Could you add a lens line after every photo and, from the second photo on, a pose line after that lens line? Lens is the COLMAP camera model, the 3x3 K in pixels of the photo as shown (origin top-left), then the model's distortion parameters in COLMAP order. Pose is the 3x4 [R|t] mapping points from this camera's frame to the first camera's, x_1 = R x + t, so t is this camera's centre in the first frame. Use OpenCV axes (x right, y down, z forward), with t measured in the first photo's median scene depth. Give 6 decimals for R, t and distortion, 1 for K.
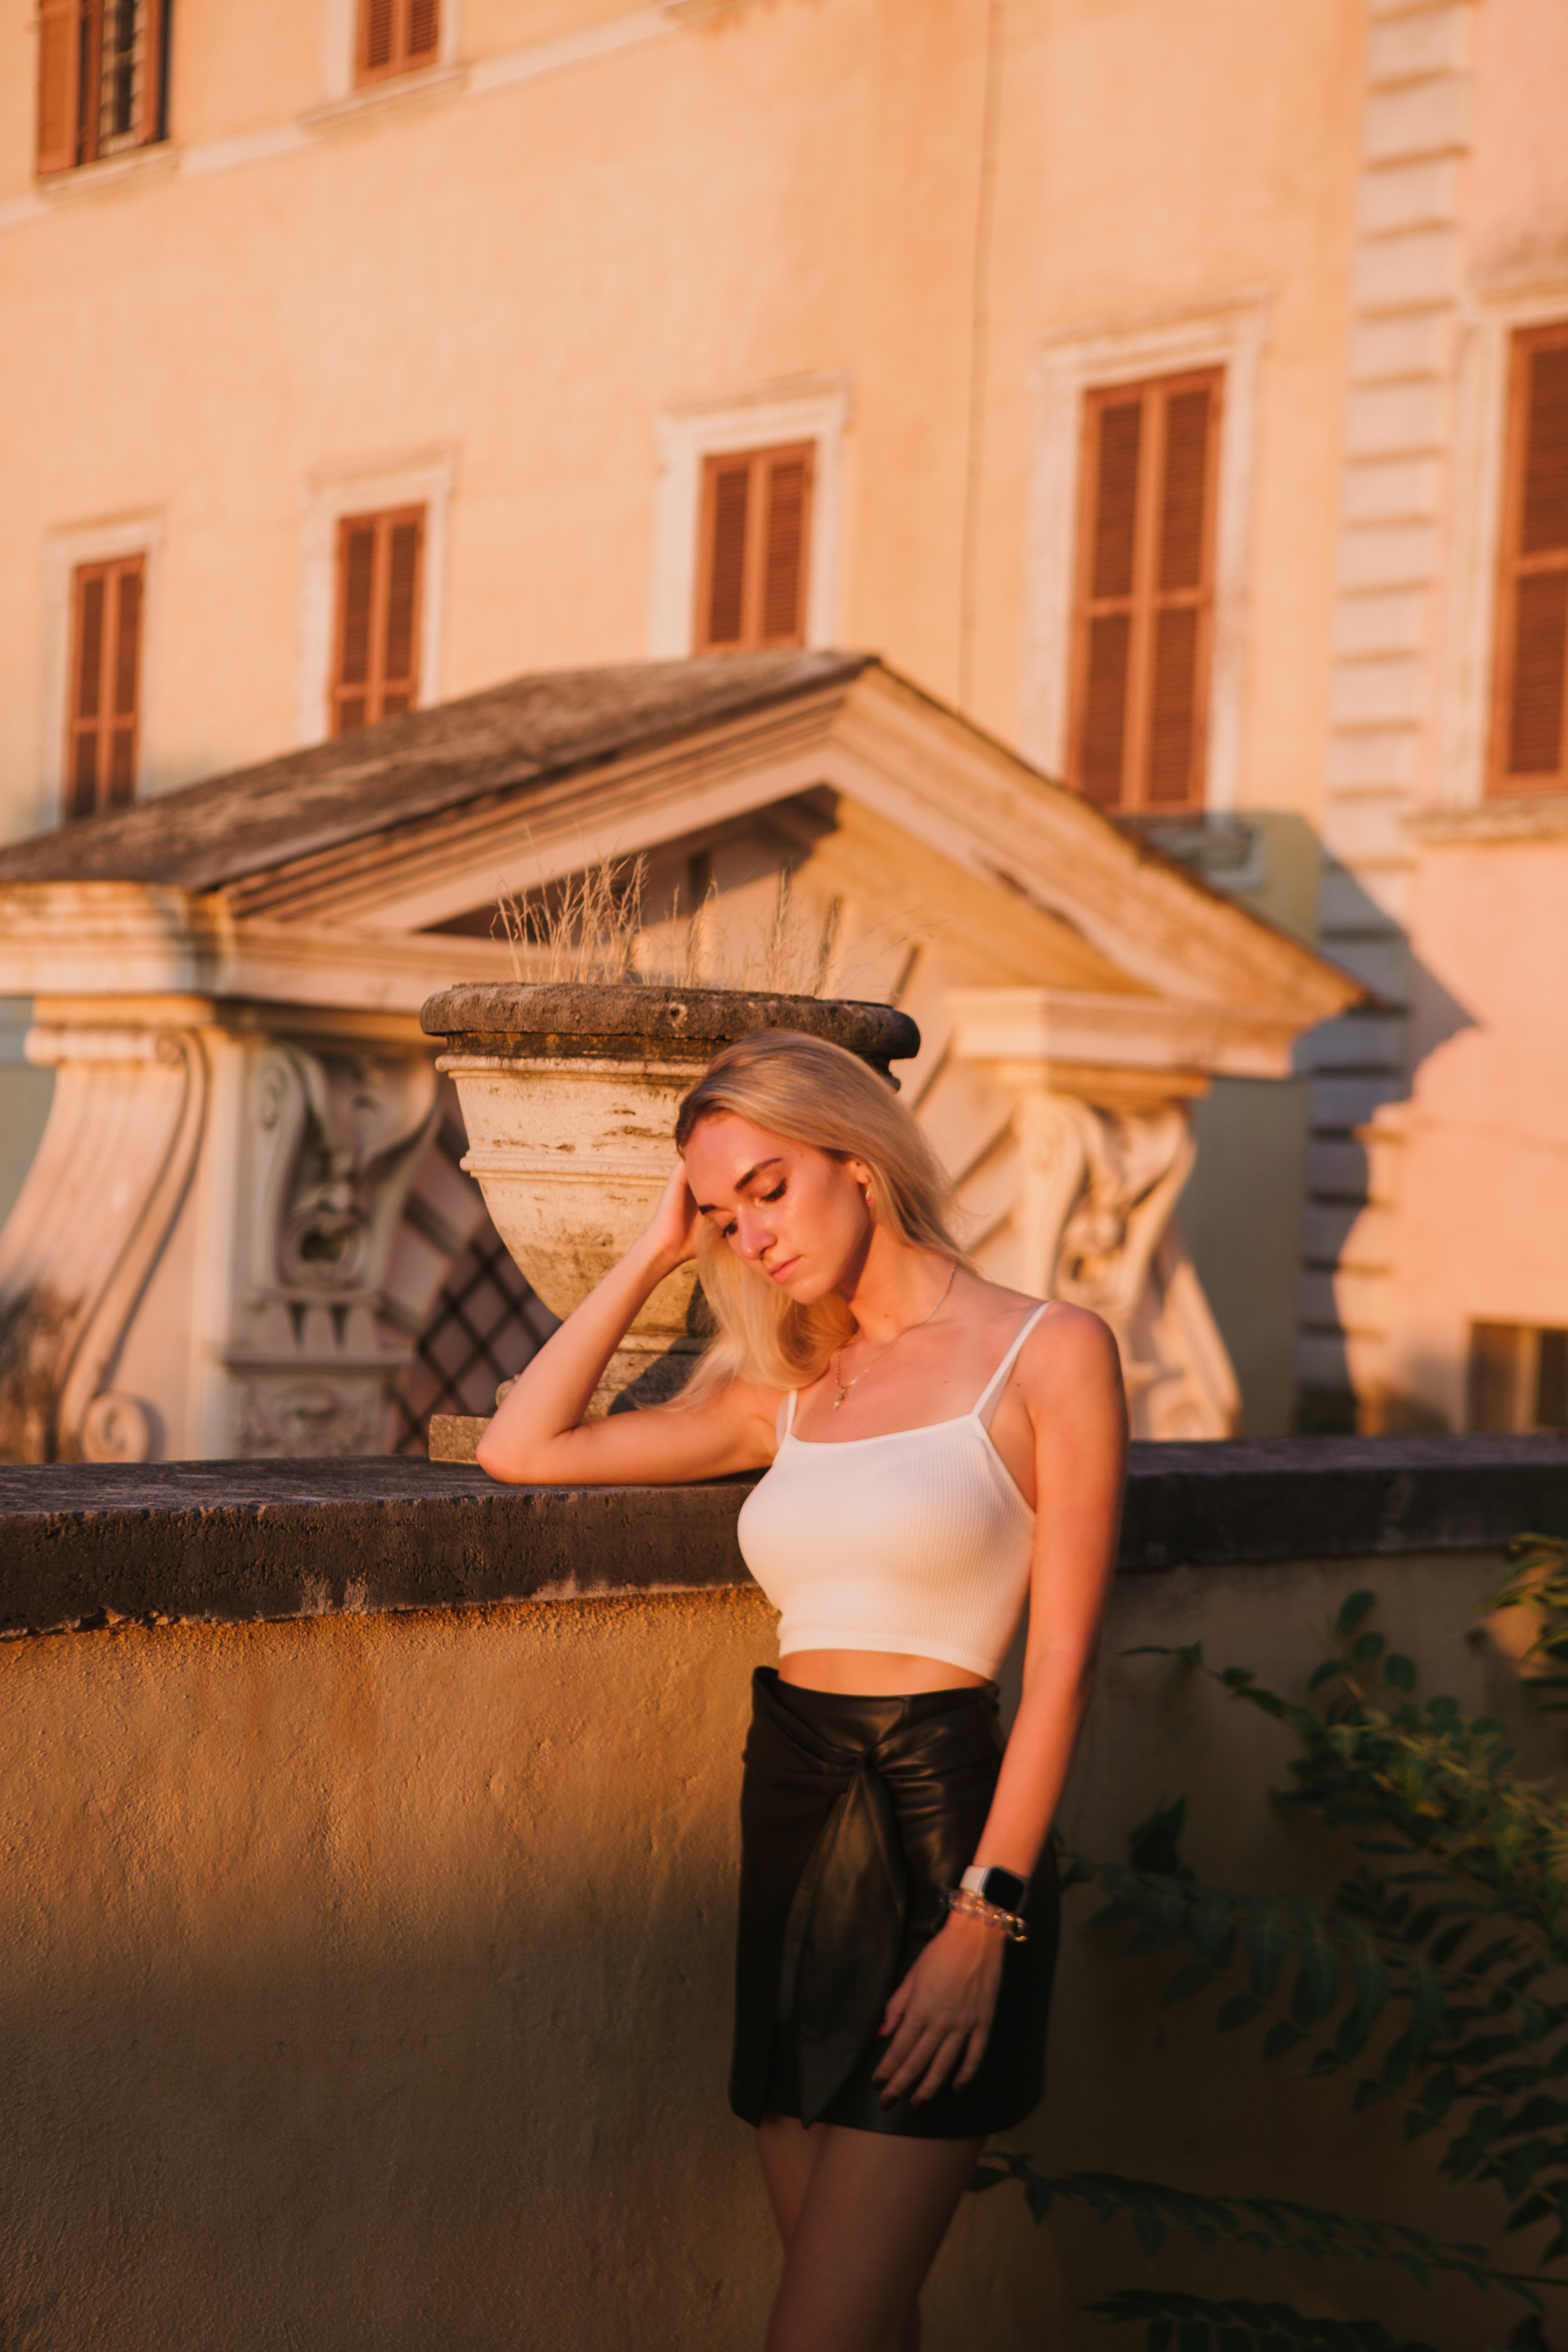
lens RADIAL K [[4360.4, 0, 784.0], [0, 4360.4, 1176.0], [0, 0, 1]] dist [0.068825, 0.148956]
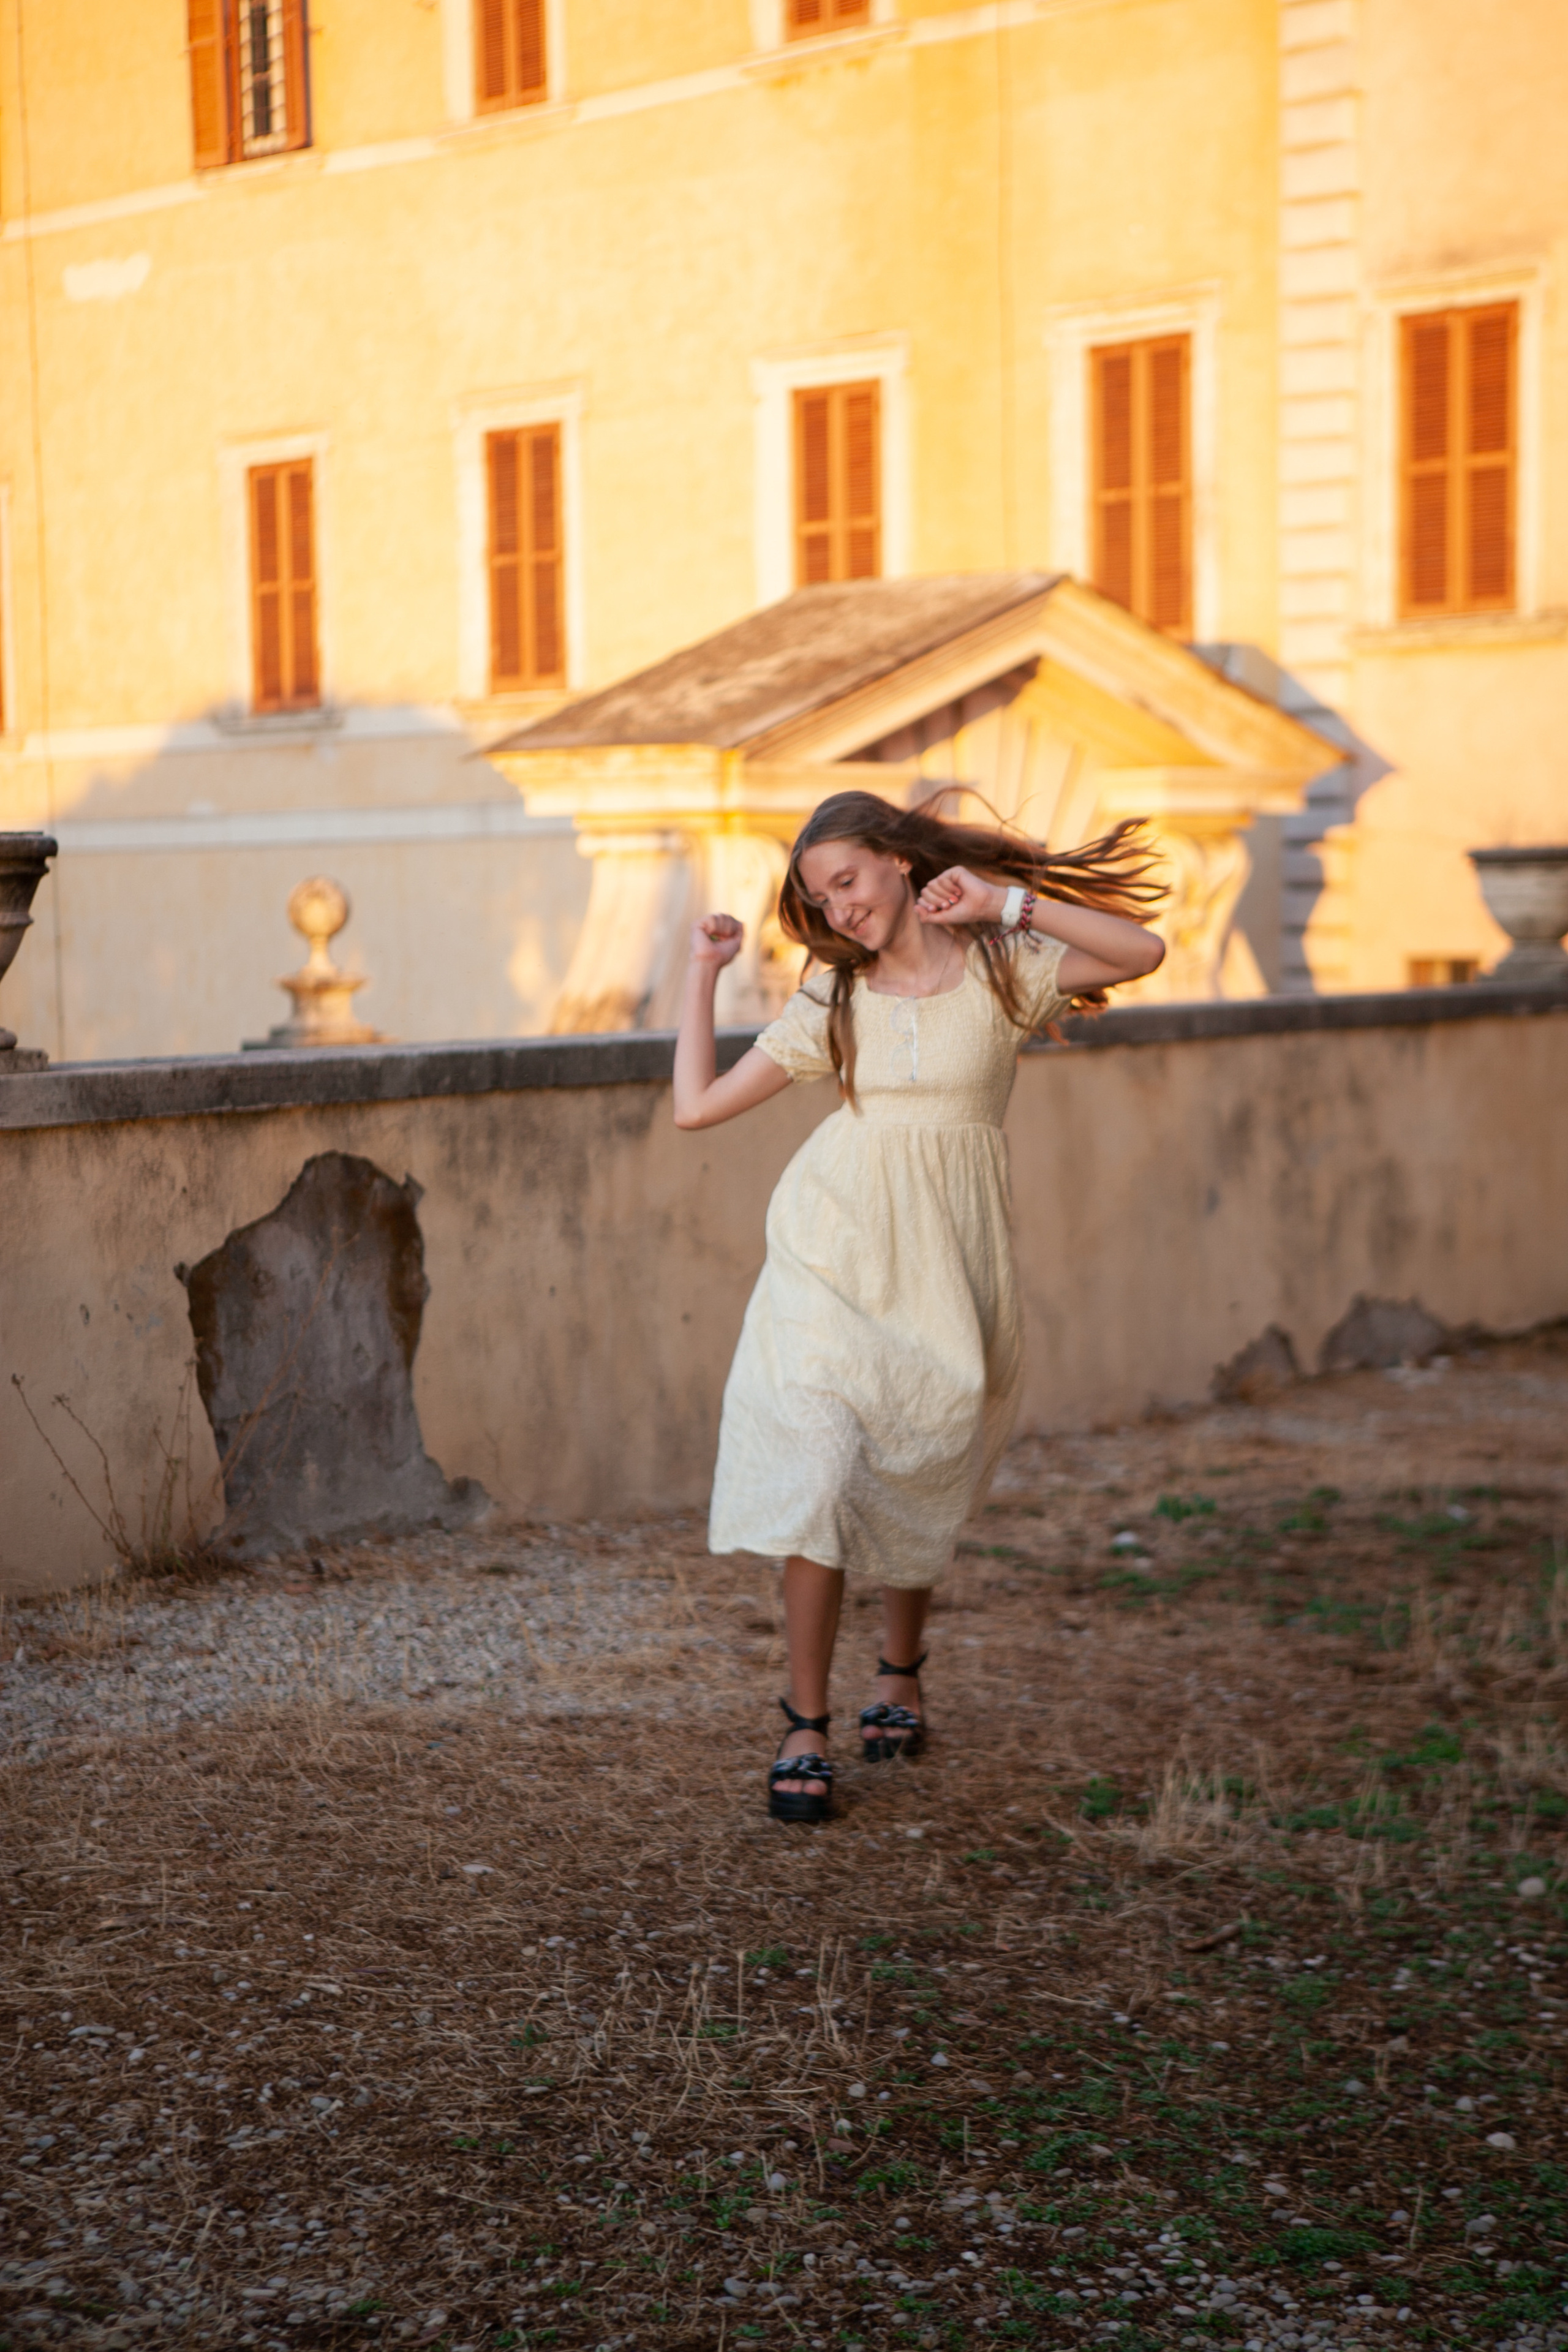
lens RADIAL K [[4360.4, 0, 784.0], [0, 4360.4, 1176.0], [0, 0, 1]] dist [0.068825, 0.148956]
pose [[0.993380, -0.070191, 0.090934, -0.191421], [0.063862, 0.995449, 0.070736, -0.012905], [-0.095485, -0.064460, 0.993342, -0.483915]]
